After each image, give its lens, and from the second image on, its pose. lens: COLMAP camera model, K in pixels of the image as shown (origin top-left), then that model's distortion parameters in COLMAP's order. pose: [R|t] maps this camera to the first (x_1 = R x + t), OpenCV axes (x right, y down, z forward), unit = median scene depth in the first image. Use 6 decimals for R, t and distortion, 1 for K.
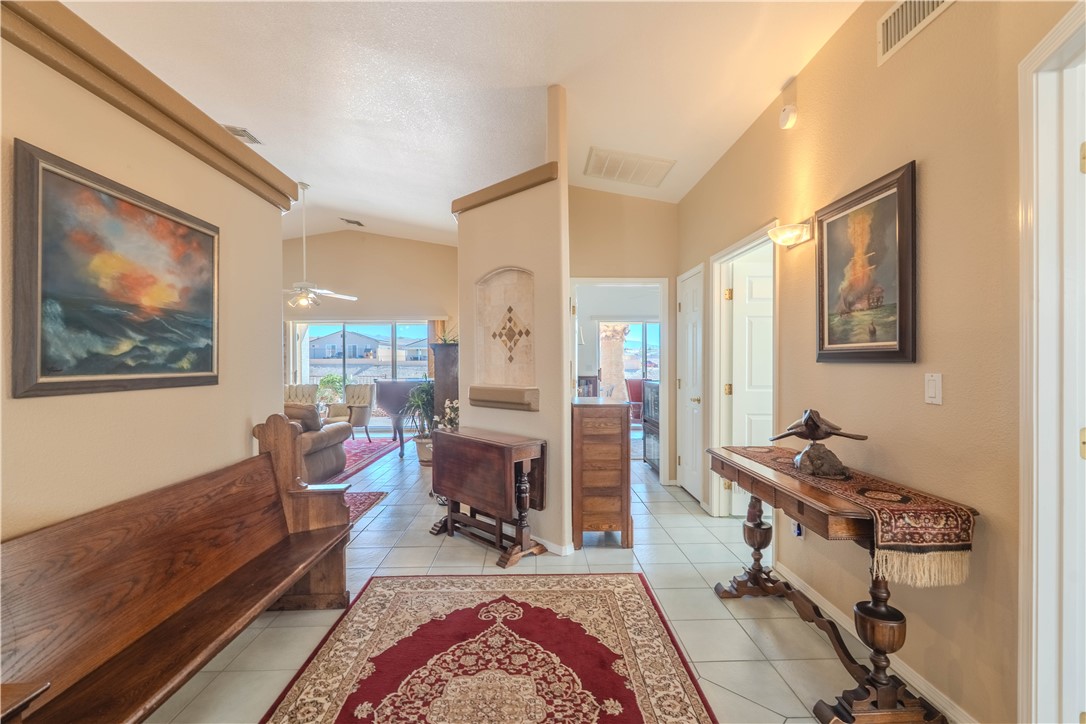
lens RADIAL K [[481.9, 0, 543.4], [0, 481.9, 363.1], [0, 0, 1]] dist [-0.006772, 0.000841]
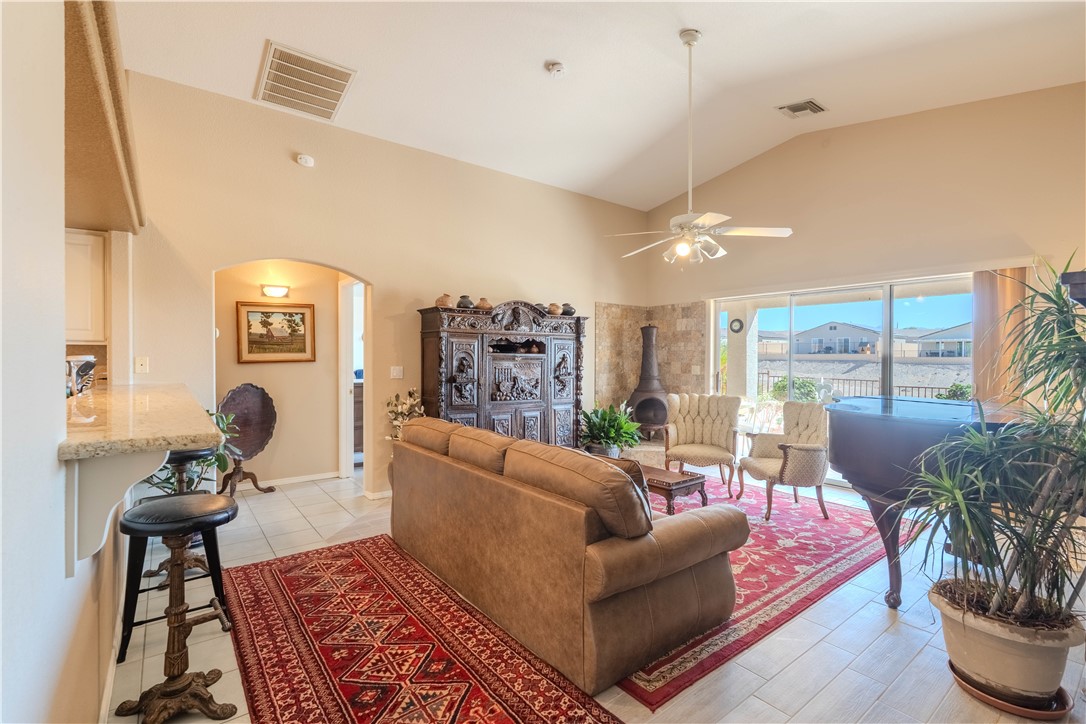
lens RADIAL K [[481.9, 0, 541.6], [0, 481.9, 361.2], [0, 0, 1]] dist [-0.006772, 0.000841]
pose [[0.586076, 0.017433, -0.810068, -0.119187], [-0.011983, 0.999846, 0.012847, -0.006453], [0.810167, 0.002177, 0.586195, 0.431904]]
